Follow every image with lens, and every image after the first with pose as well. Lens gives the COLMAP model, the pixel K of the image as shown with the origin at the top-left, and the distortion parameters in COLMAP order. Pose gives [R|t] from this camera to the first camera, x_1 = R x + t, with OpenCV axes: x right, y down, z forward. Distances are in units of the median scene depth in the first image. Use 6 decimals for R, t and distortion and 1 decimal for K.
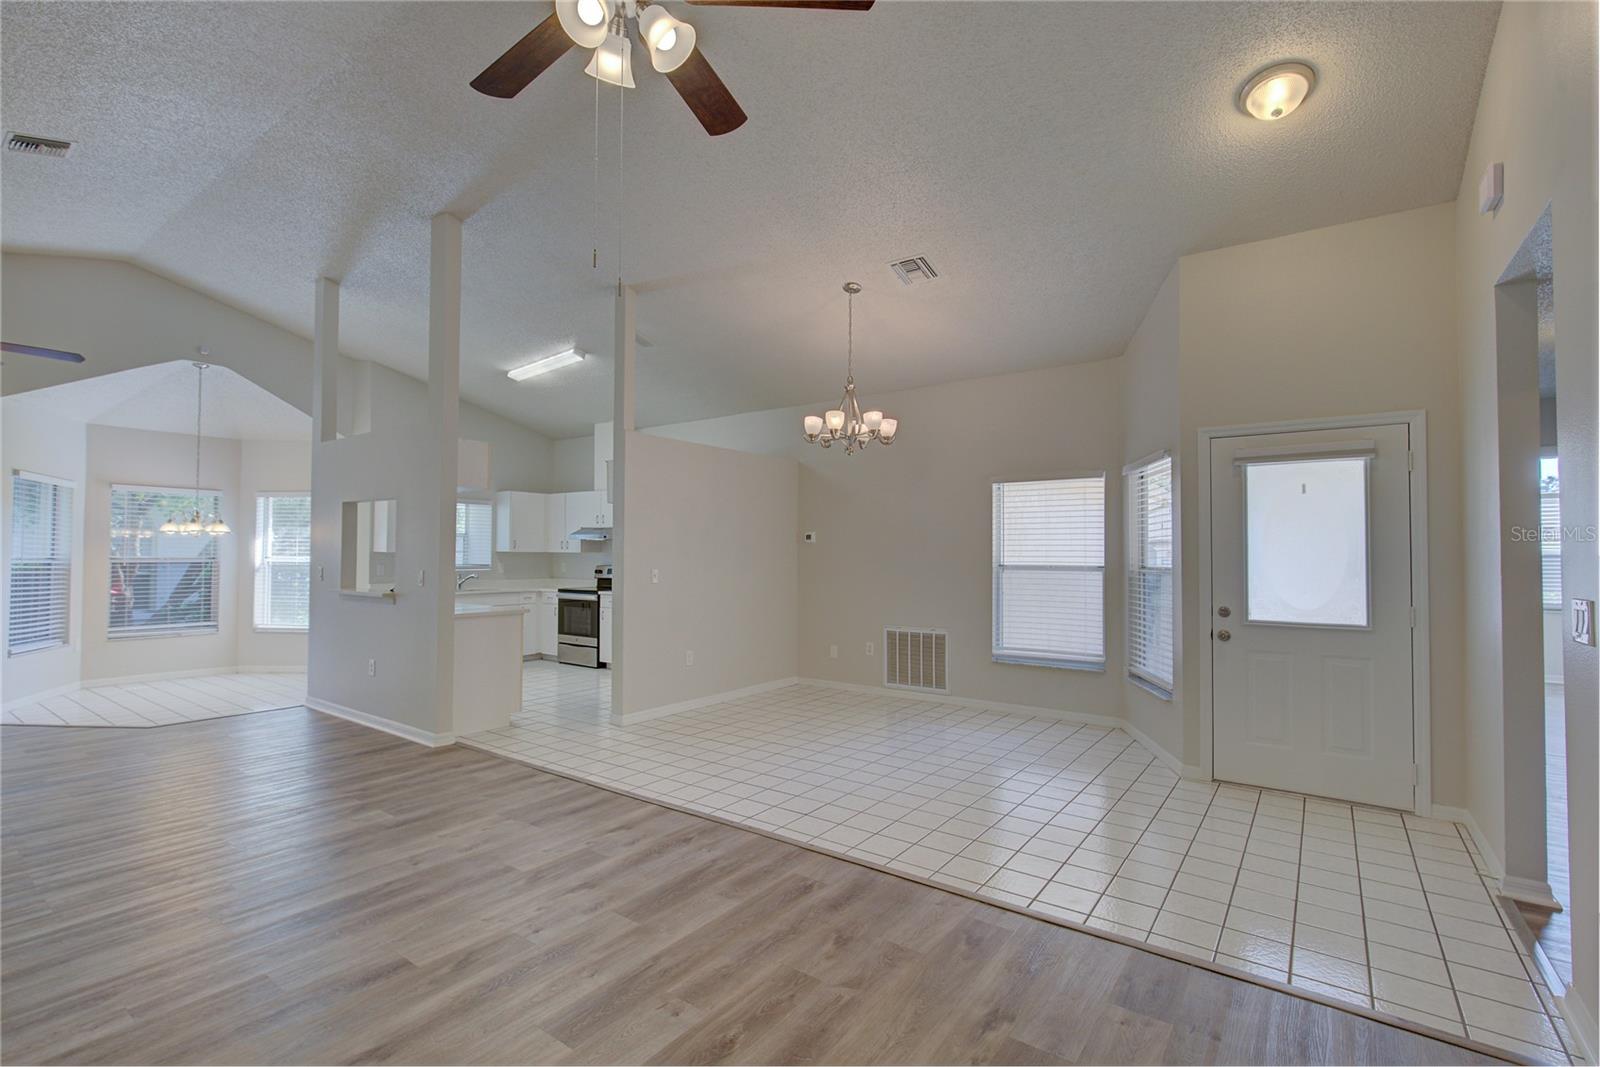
lens RADIAL K [[735.2, 0, 804.5], [0, 735.2, 541.1], [0, 0, 1]] dist [-0.004339, 0.001741]
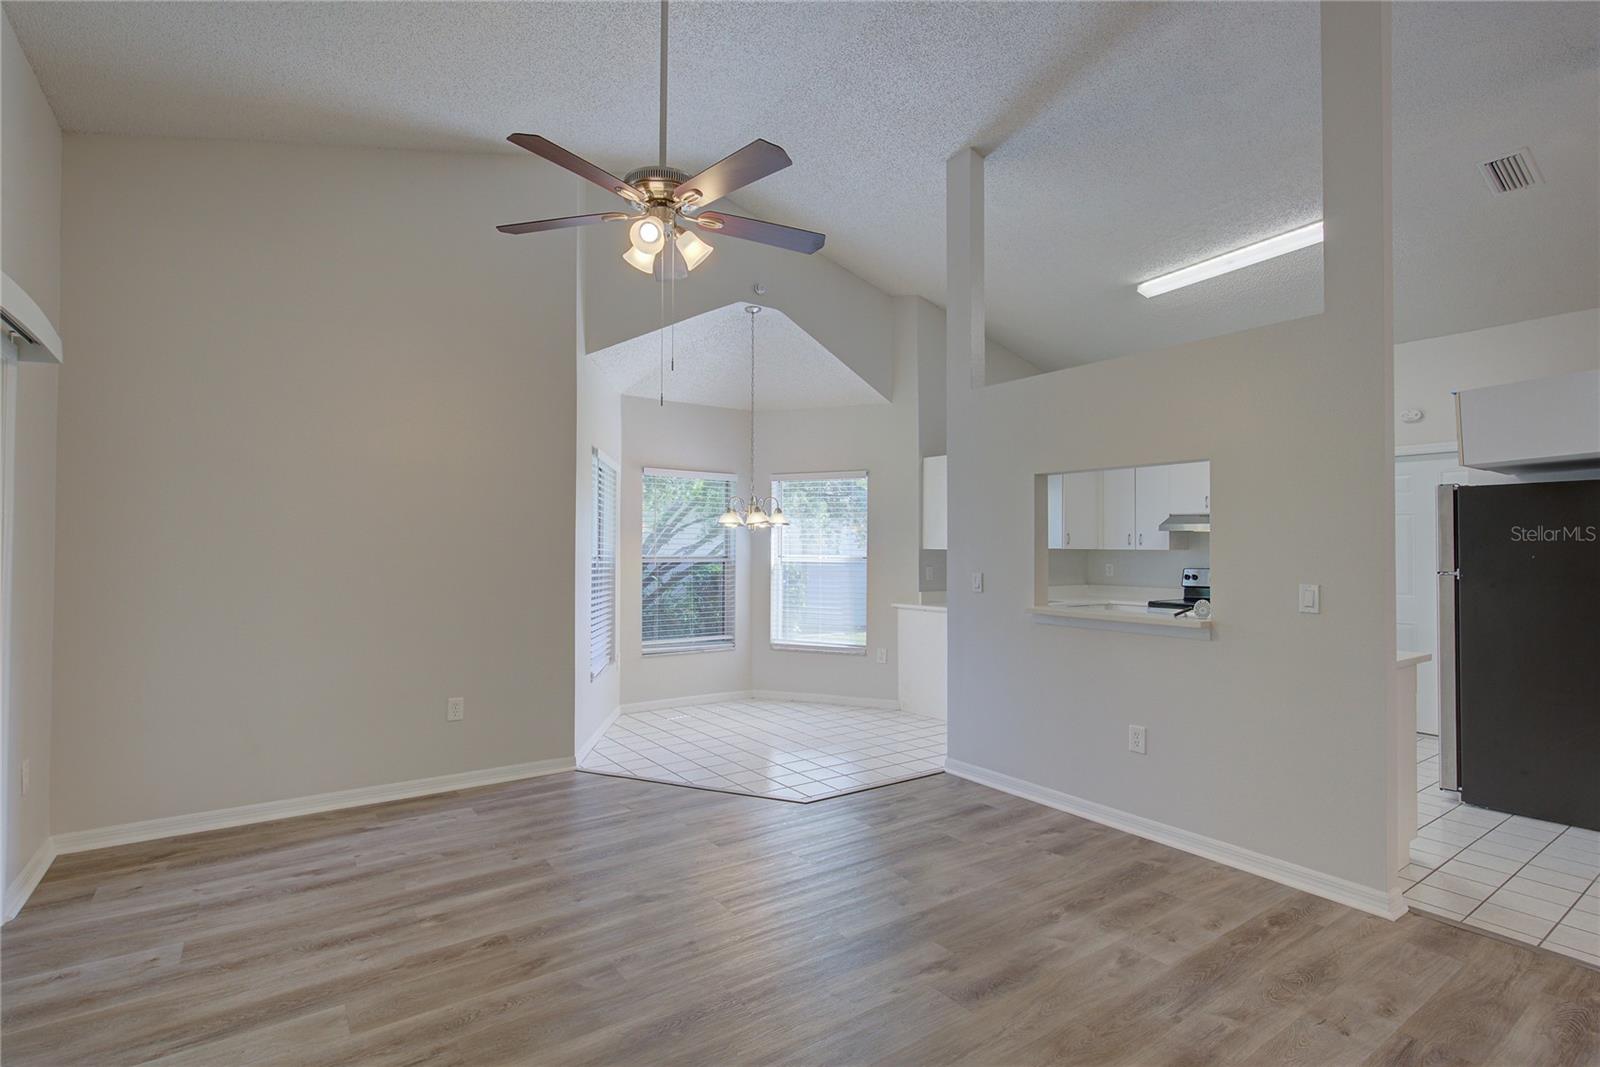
lens RADIAL K [[735.2, 0, 768.0], [0, 735.2, 535.5], [0, 0, 1]] dist [-0.004339, 0.001741]
pose [[0.946067, -0.006199, -0.323911, -0.823695], [0.005341, 0.999979, -0.003538, 0.004245], [0.323926, 0.001617, 0.946081, 0.394983]]
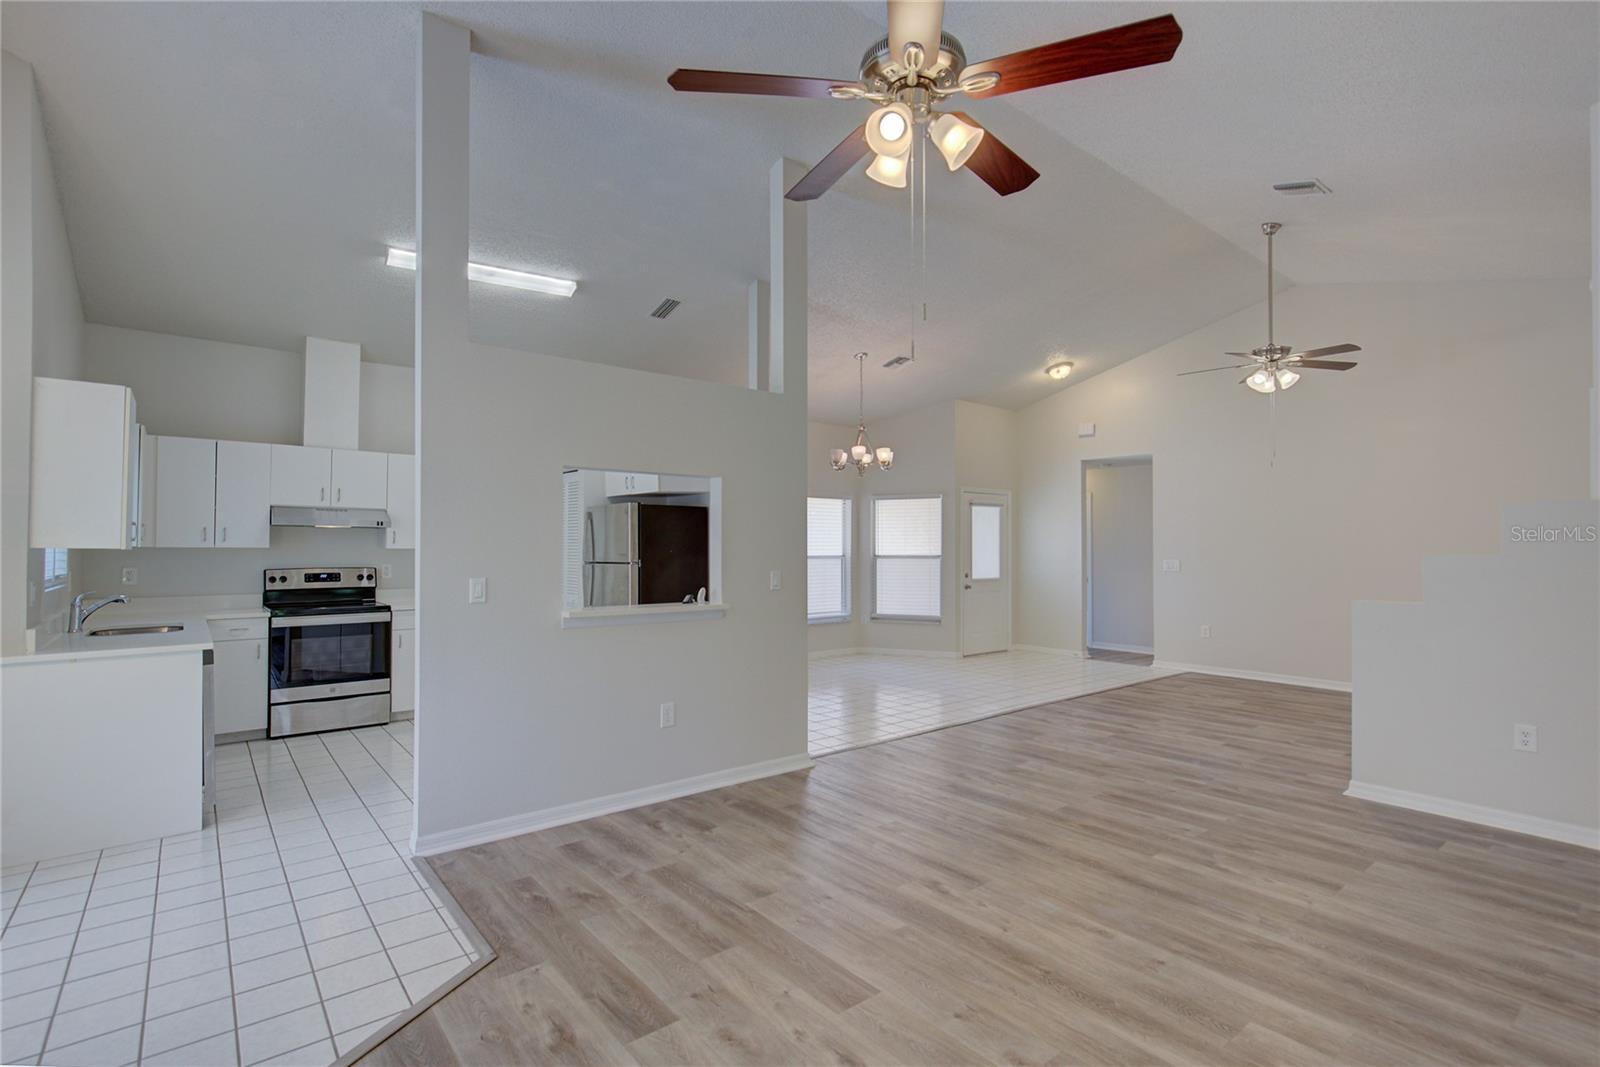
lens RADIAL K [[735.2, 0, 824.2], [0, 735.2, 532.8], [0, 0, 1]] dist [-0.004339, 0.001741]
pose [[0.246441, 0.017121, 0.969007, -1.423849], [-0.016042, 0.999779, -0.013585, 0.008869], [-0.969025, -0.012197, 0.246661, 0.797024]]
